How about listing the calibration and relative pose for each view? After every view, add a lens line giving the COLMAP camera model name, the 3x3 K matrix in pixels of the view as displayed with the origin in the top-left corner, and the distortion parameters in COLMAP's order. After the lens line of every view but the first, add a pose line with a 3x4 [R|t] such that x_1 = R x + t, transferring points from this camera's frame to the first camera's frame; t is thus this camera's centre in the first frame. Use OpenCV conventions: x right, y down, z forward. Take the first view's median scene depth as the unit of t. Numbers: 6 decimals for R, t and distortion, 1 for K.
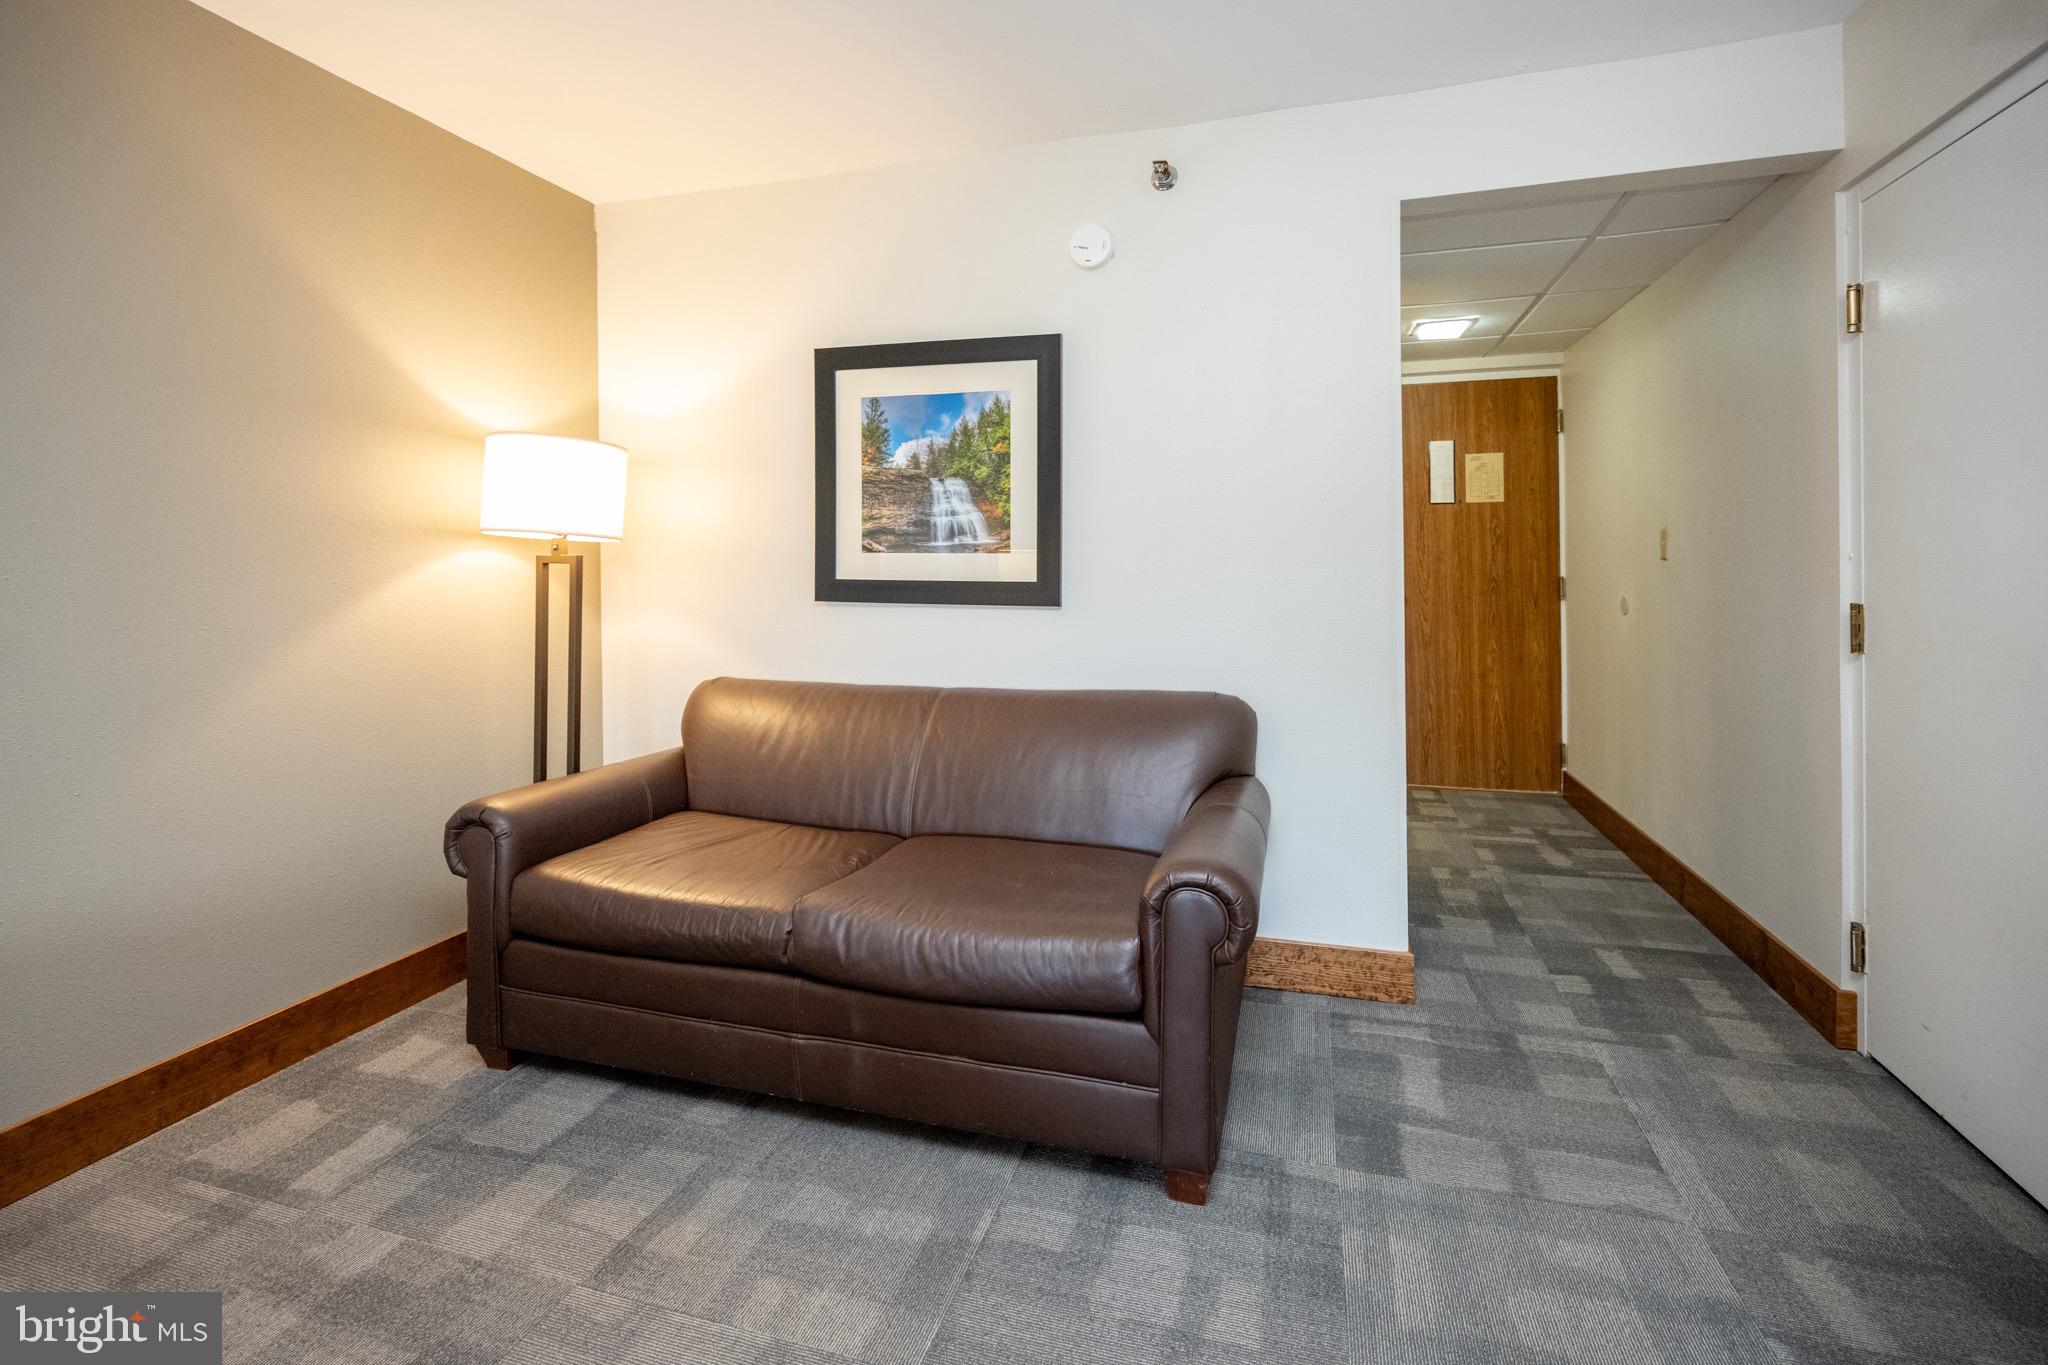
lens RADIAL K [[834.0, 0, 1058.7], [0, 834.0, 562.9], [0, 0, 1]] dist [-0.000694, 0.000037]
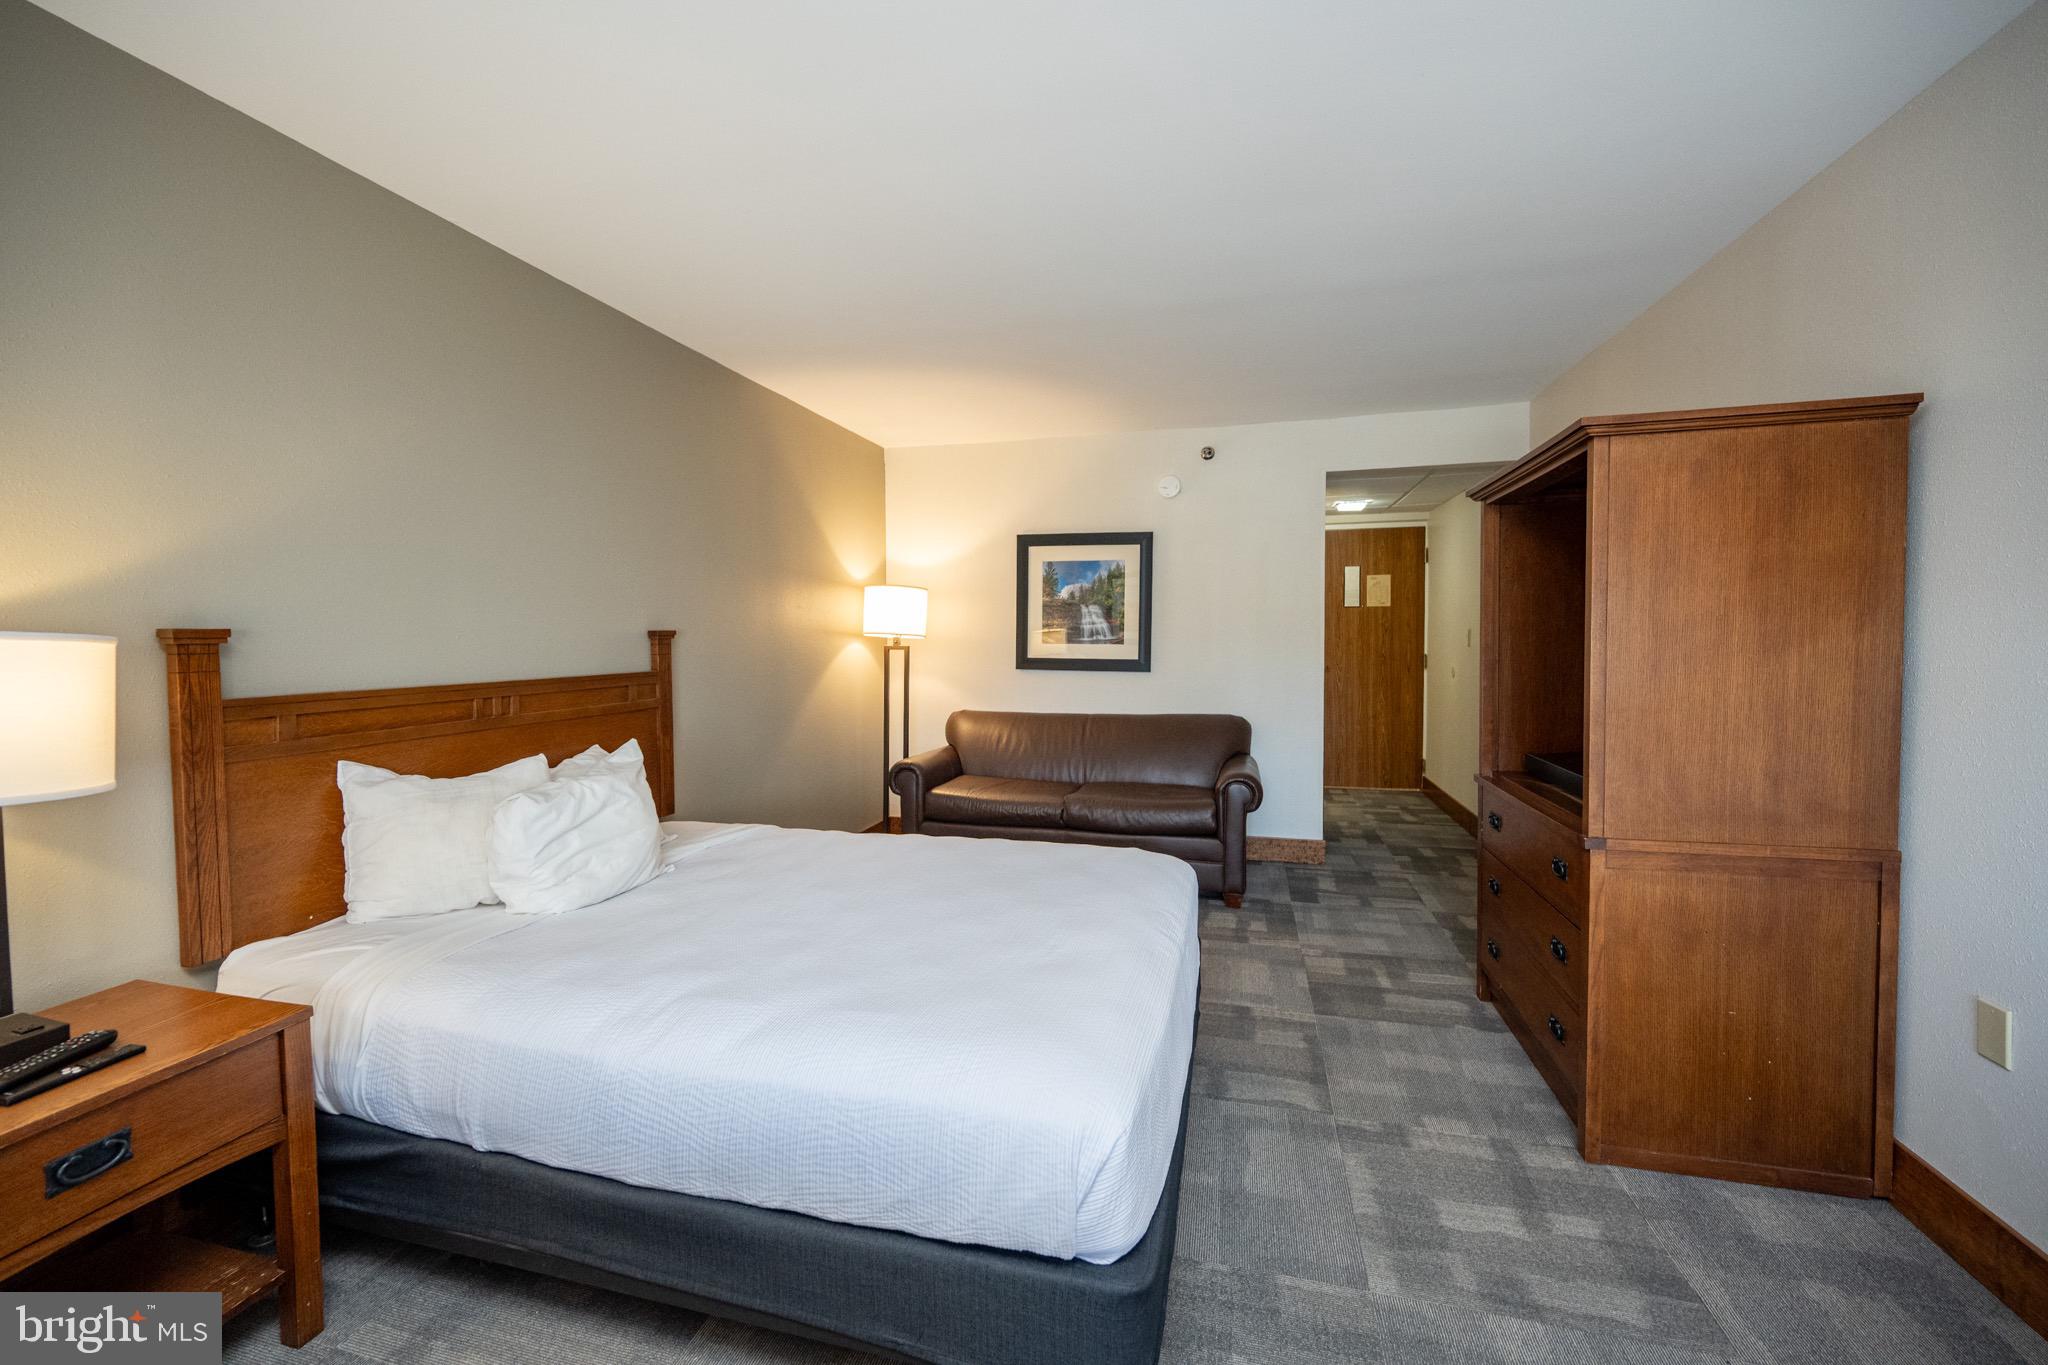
lens RADIAL K [[815.7, 0, 1028.3], [0, 815.7, 669.6], [0, 0, 1]] dist [-0.002592, -0.000101]
pose [[0.999353, 0.000801, 0.035947, -0.339521], [-0.002453, 0.998942, 0.045921, -0.038721], [-0.035872, -0.045979, 0.998298, -0.861750]]
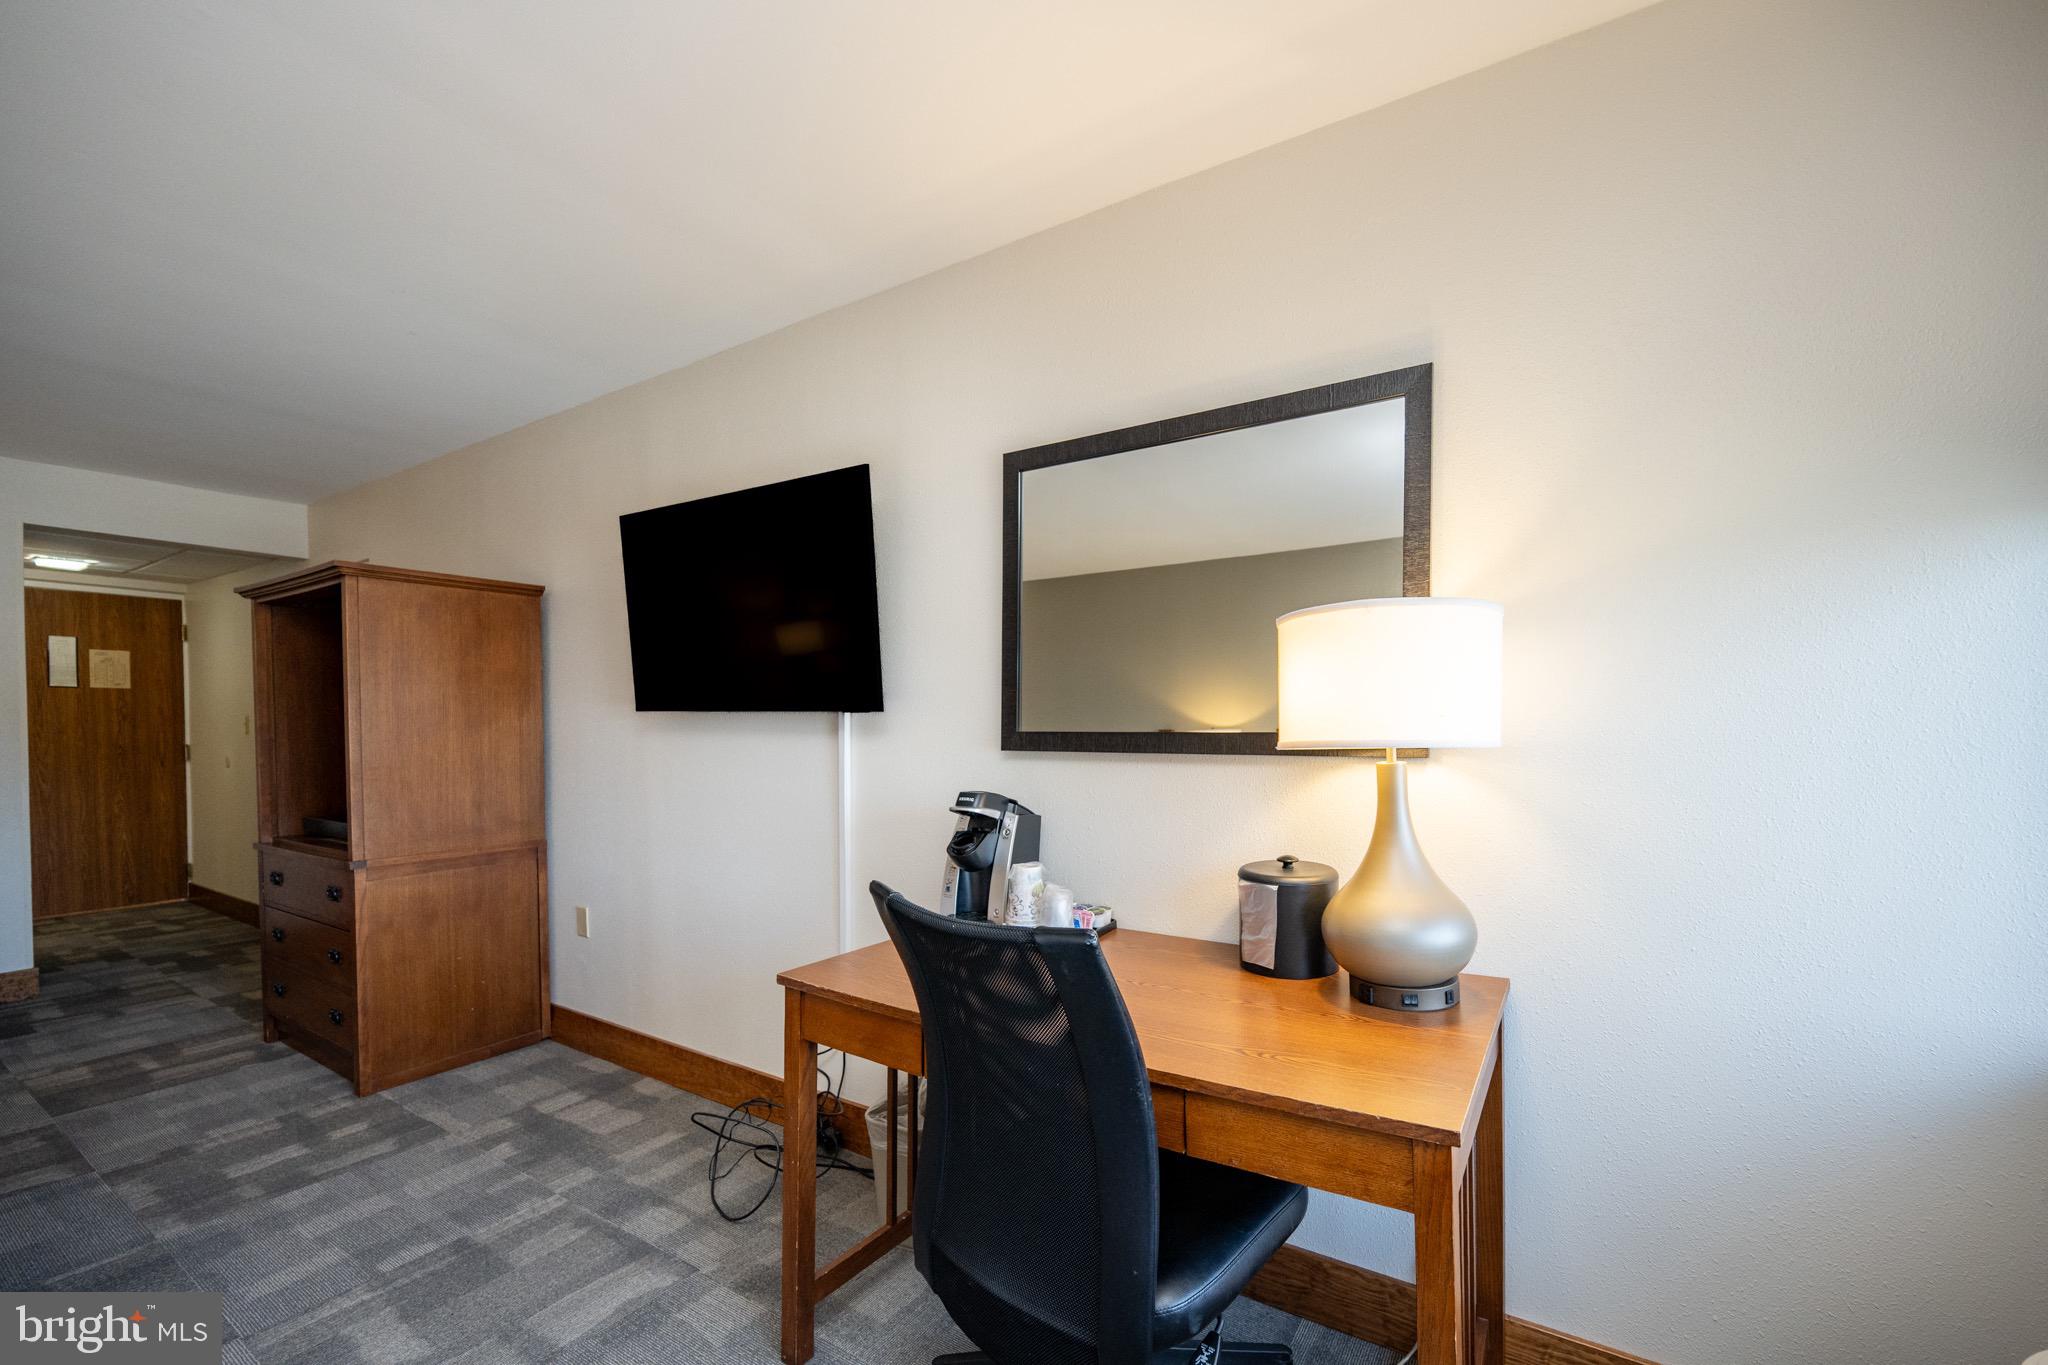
lens RADIAL K [[827.0, 0, 1074.0], [0, 827.0, 740.2], [0, 0, 1]] dist [-0.001721, 0.000329]
pose [[0.255070, -0.009511, 0.966876, -0.592401], [-0.004863, 0.999926, 0.011119, -0.022117], [-0.966910, -0.007538, 0.255005, -1.318064]]
